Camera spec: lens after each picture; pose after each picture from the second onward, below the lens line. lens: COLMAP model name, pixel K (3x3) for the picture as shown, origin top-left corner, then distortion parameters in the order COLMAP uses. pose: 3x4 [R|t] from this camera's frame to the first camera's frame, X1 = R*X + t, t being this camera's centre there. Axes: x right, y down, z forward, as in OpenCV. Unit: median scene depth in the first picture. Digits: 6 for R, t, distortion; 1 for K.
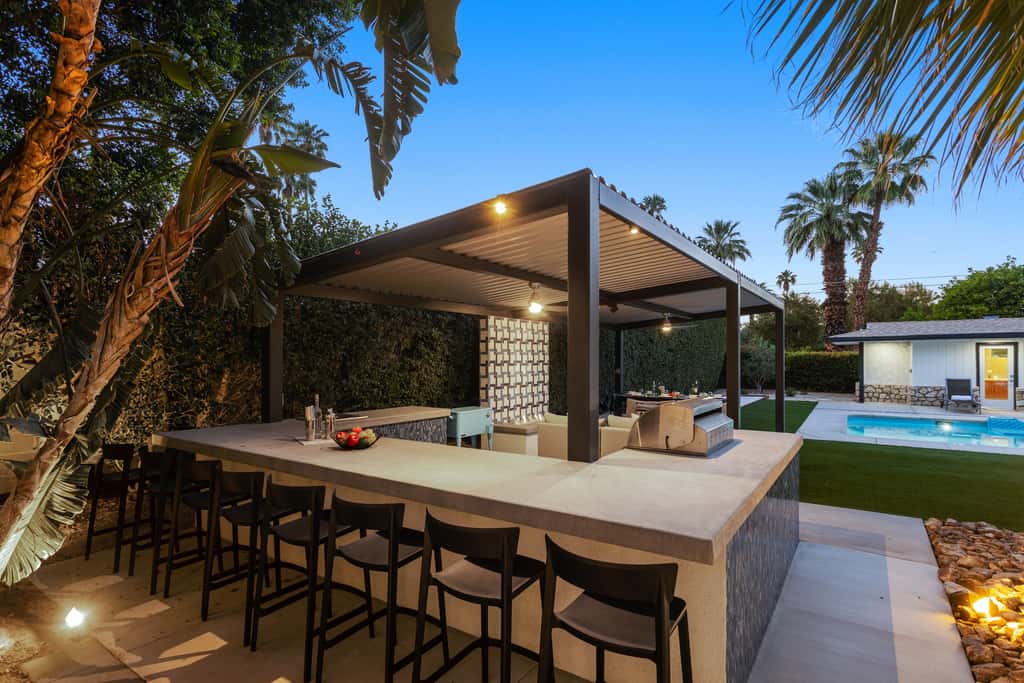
lens RADIAL K [[508.1, 0, 513.5], [0, 508.1, 361.4], [0, 0, 1]] dist [-0.000025, -0.000027]
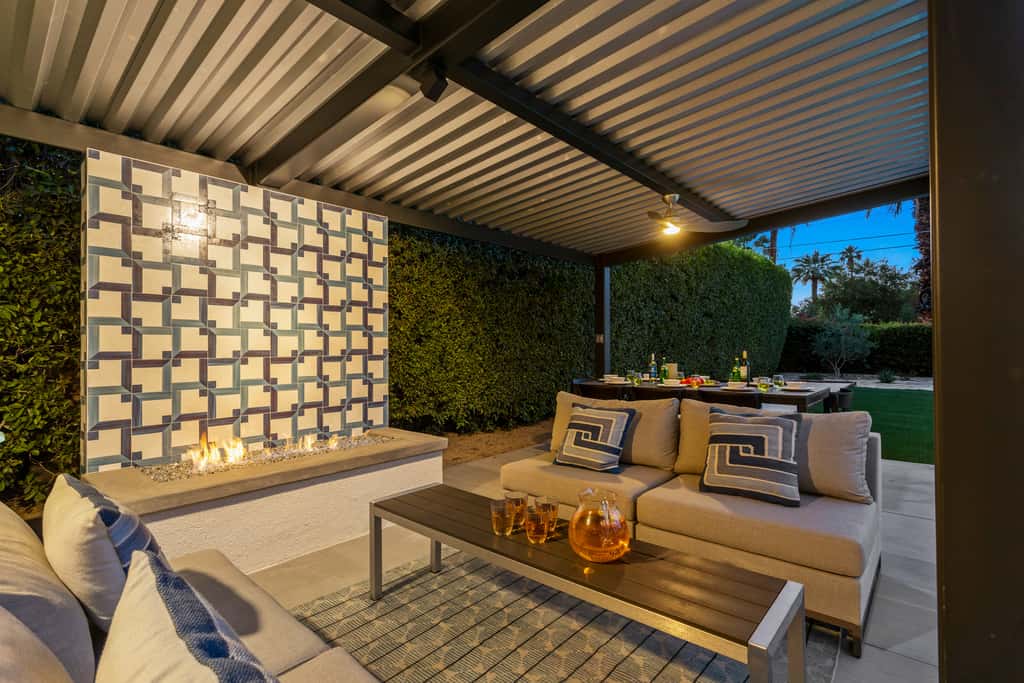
lens RADIAL K [[481.2, 0, 512.0], [0, 481.2, 341.5], [0, 0, 1]] dist [-0.000507, -0.000119]
pose [[0.993376, -0.009194, -0.114540, 0.225532], [0.007551, 0.999862, -0.014770, 0.038226], [0.114660, 0.013807, 0.993309, 0.612538]]
